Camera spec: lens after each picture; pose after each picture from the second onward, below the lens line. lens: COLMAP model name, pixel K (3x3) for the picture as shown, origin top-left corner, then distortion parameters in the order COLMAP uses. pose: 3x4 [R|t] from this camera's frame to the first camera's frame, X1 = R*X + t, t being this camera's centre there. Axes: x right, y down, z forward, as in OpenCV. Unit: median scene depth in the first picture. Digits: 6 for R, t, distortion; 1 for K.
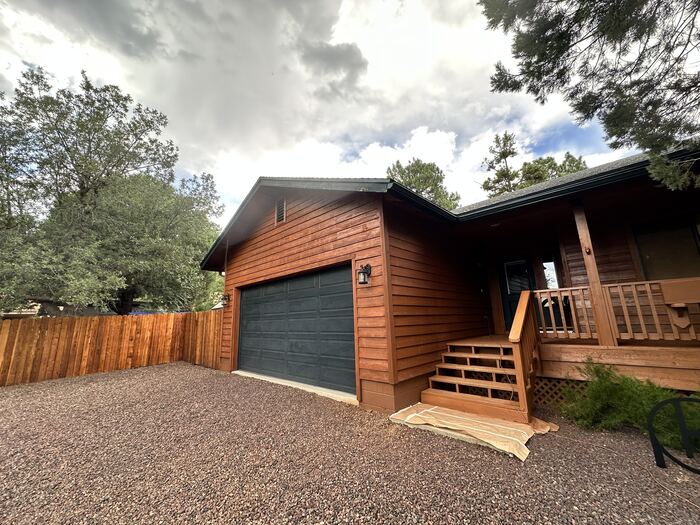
lens RADIAL K [[278.8, 0, 348.6], [0, 278.8, 261.0], [0, 0, 1]] dist [-0.000271, -0.000143]
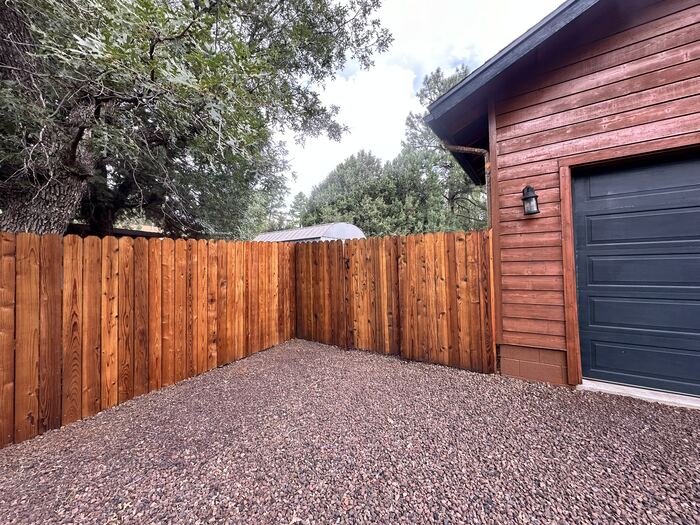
lens RADIAL K [[278.8, 0, 351.1], [0, 278.8, 261.3], [0, 0, 1]] dist [-0.000271, -0.000143]
pose [[0.983092, 0.015752, 0.182436, -0.665965], [-0.049472, 0.982092, 0.181792, 0.145195], [-0.176305, -0.187744, 0.966265, 0.594462]]
